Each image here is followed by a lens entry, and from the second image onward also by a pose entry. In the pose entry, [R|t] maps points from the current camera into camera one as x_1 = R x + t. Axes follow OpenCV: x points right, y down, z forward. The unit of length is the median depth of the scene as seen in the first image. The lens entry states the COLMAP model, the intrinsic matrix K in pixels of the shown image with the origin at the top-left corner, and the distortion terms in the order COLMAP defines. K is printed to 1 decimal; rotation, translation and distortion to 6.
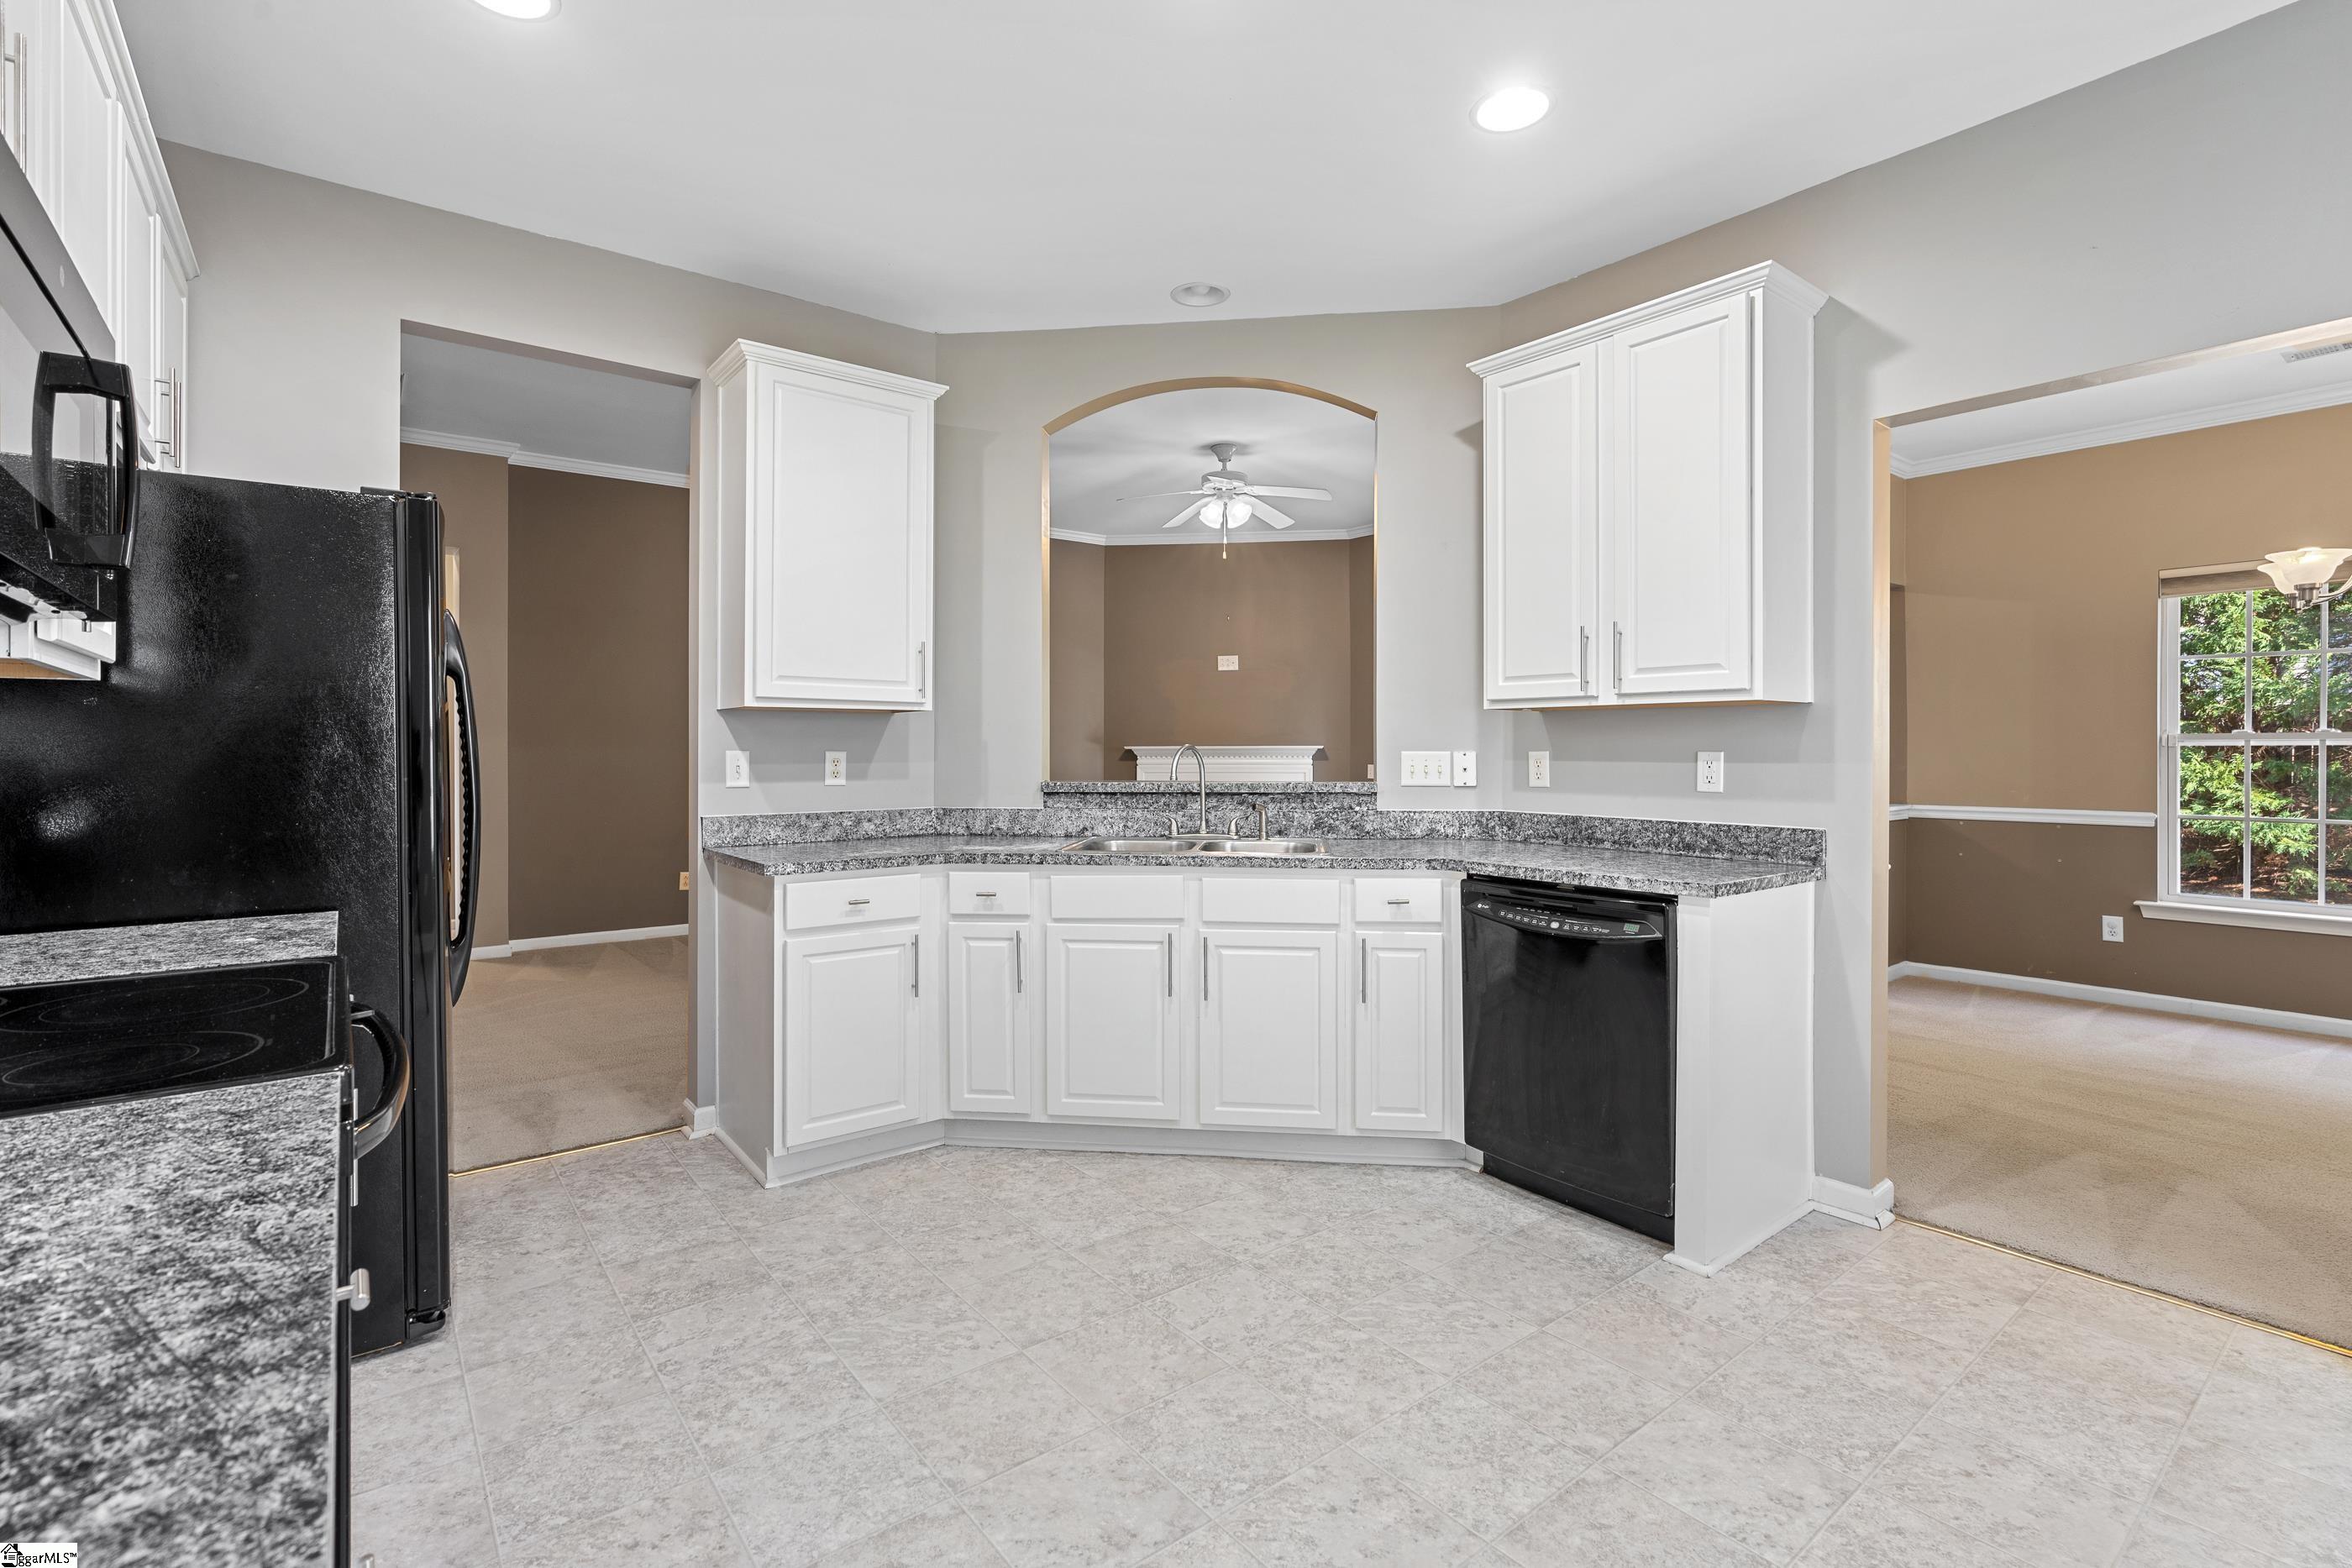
lens RADIAL K [[1065.5, 0, 1163.7], [0, 1065.5, 741.4], [0, 0, 1]] dist [-0.004291, 0.000850]
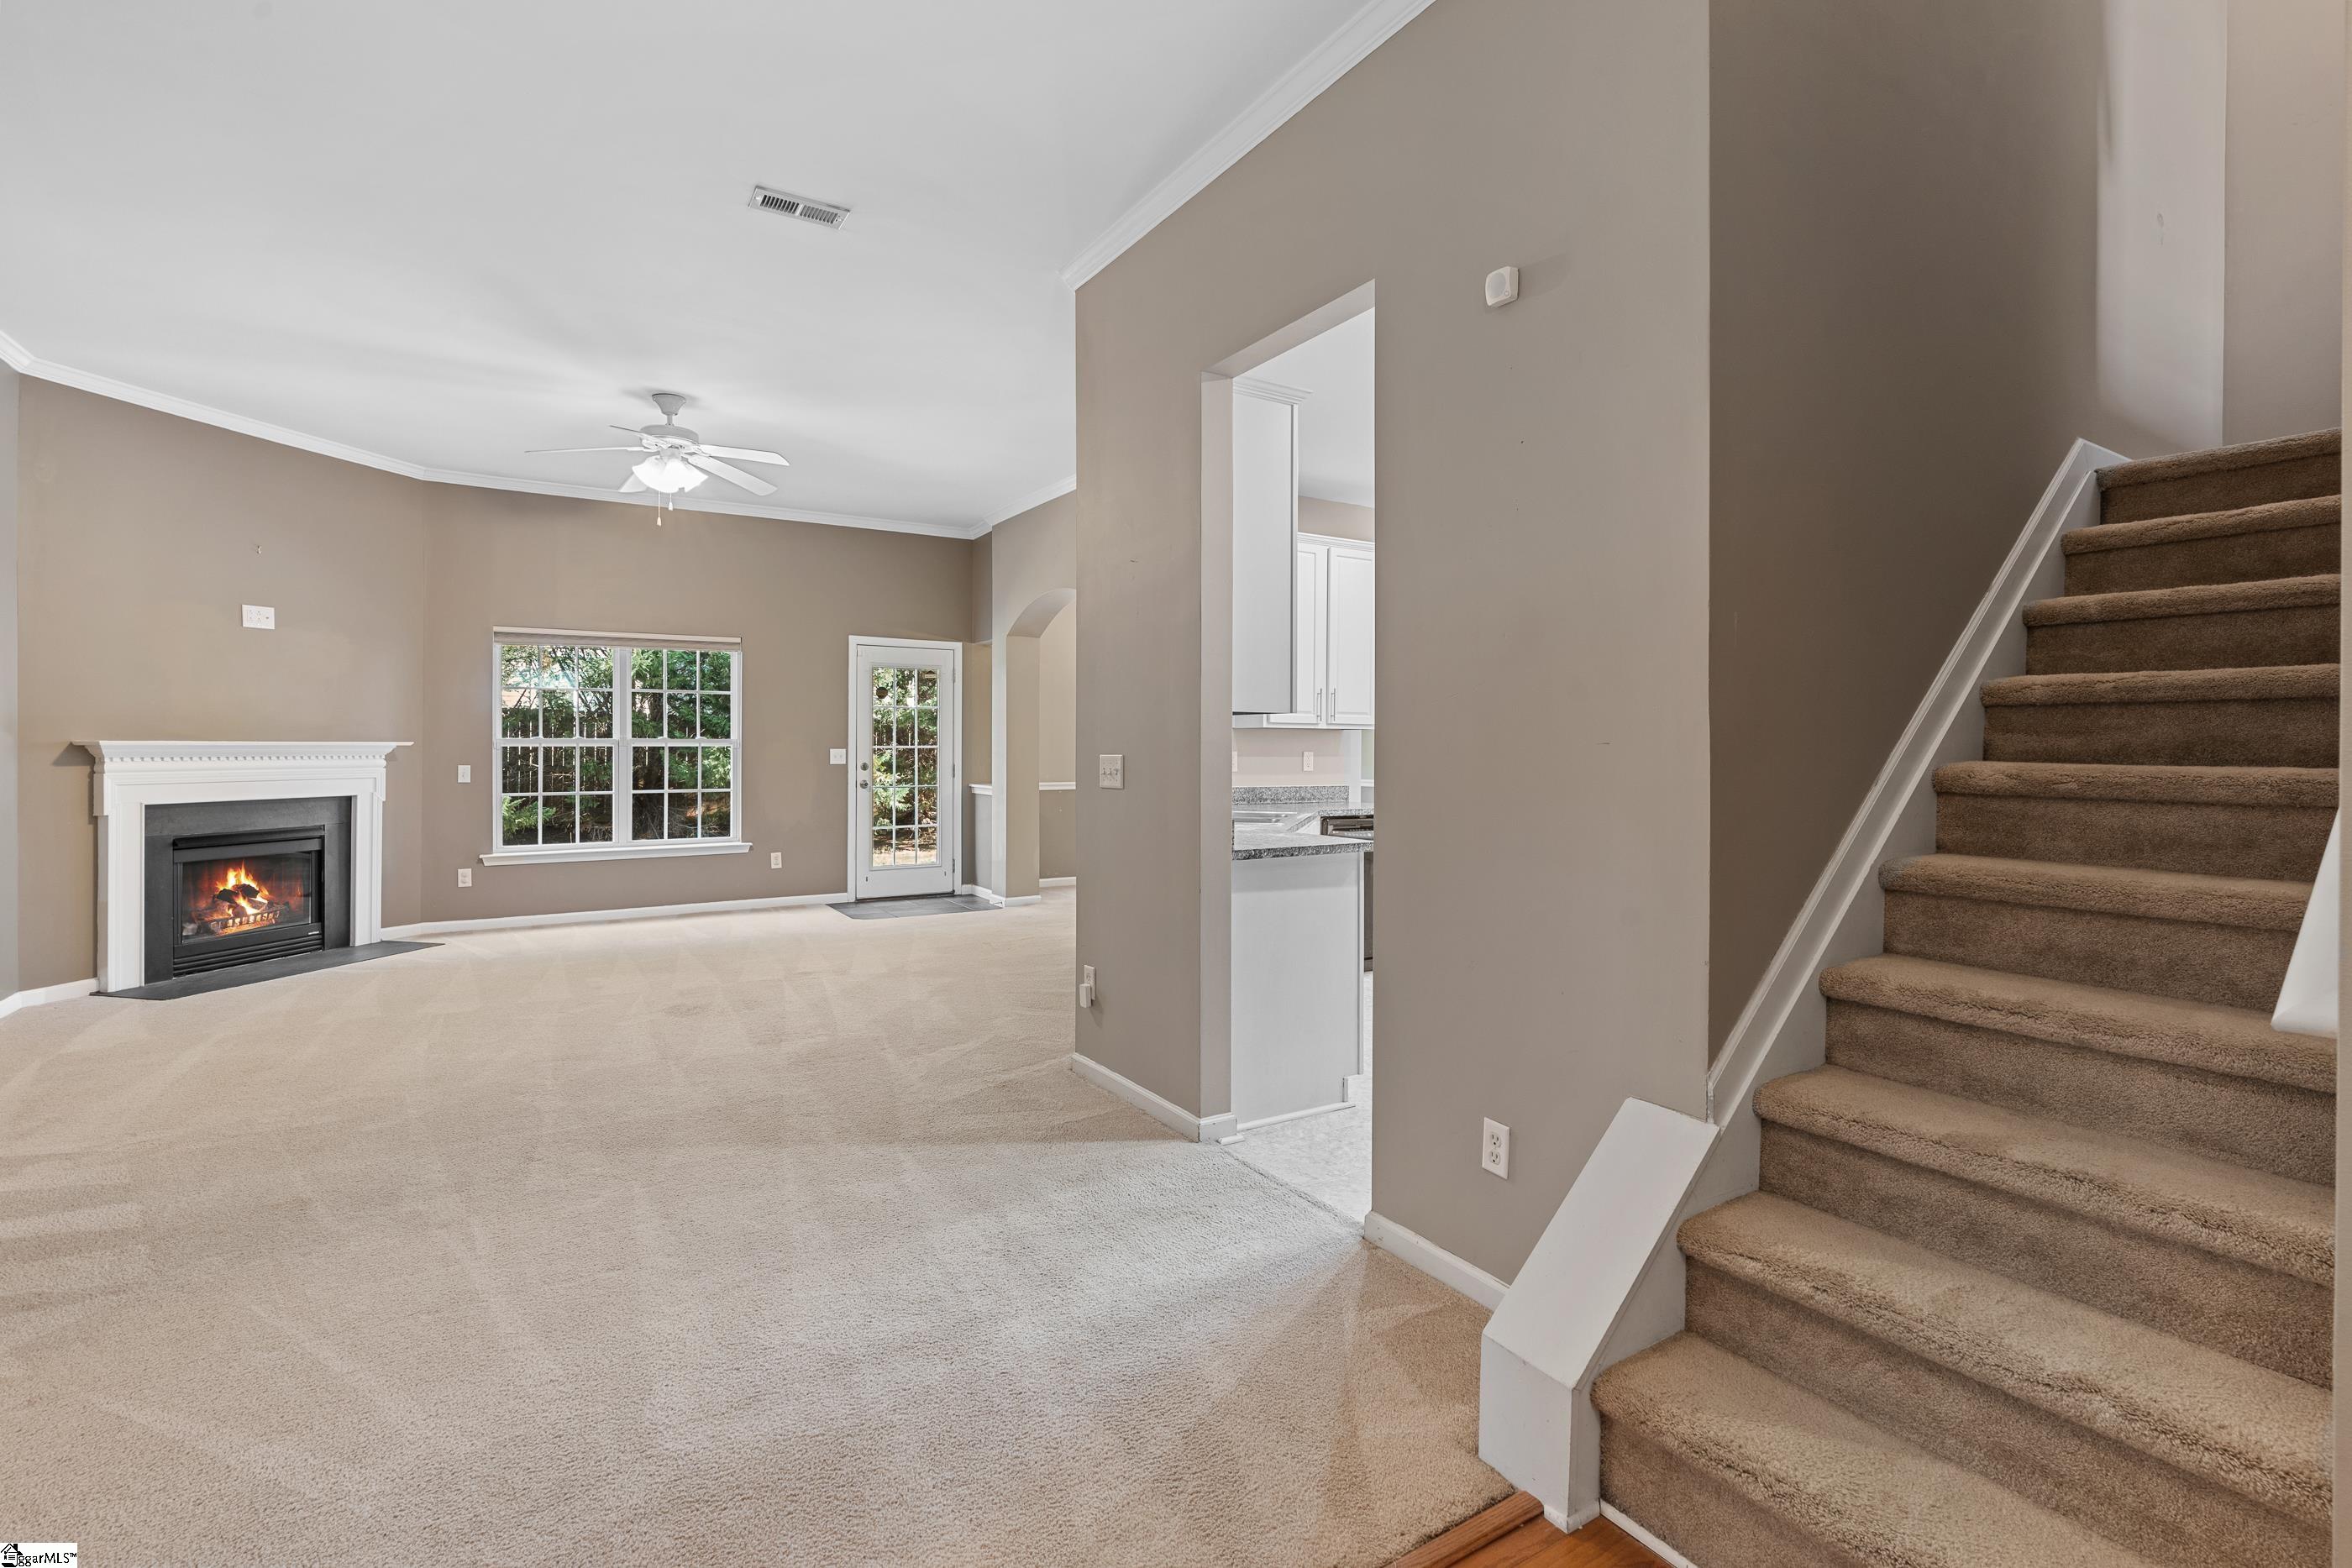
lens RADIAL K [[1058.1, 0, 1167.4], [0, 1058.1, 755.4], [0, 0, 1]] dist [0.000878, 0.000232]
pose [[0.112091, -0.005005, 0.993685, -1.340394], [-0.011347, 0.999916, 0.006317, 0.006158], [-0.993633, -0.011983, 0.112025, 0.889628]]
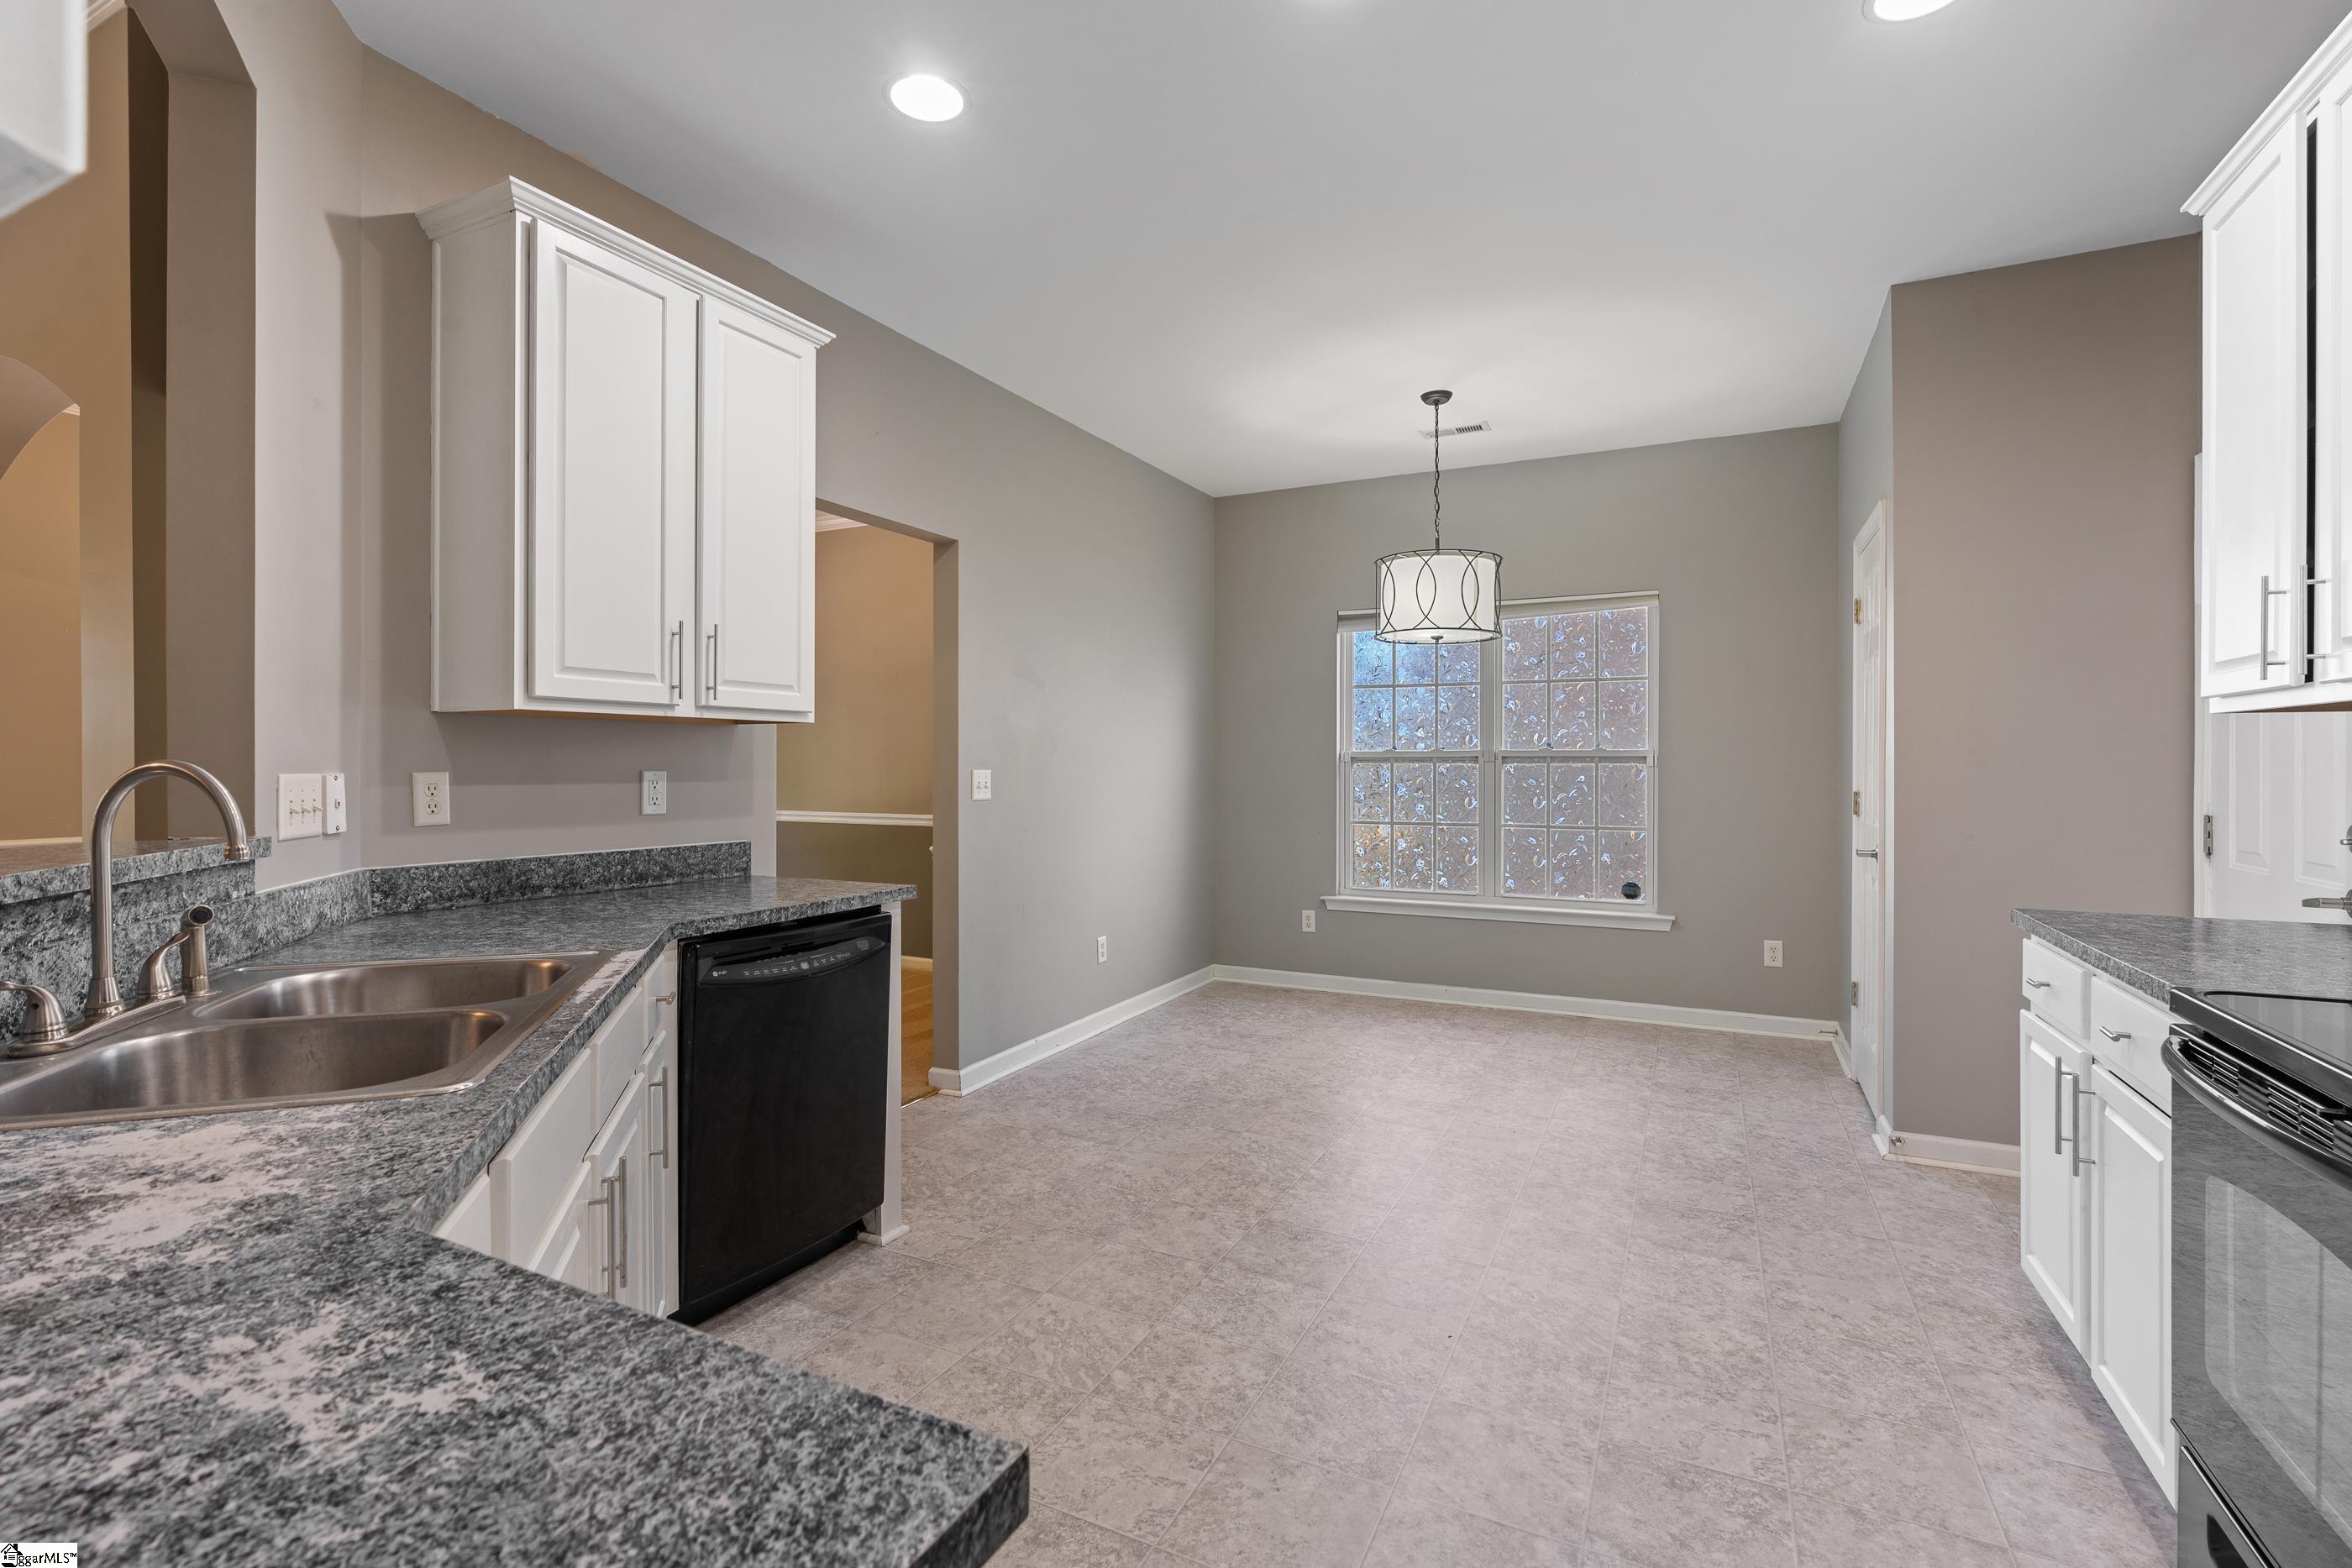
lens RADIAL K [[1067.3, 0, 1162.9], [0, 1067.3, 774.2], [0, 0, 1]] dist [-0.002756, 0.000069]
pose [[-0.428419, -0.007858, 0.903546, -0.434574], [-0.006854, 0.999962, 0.005447, 0.003878], [-0.903554, -0.003859, -0.428456, 0.851303]]
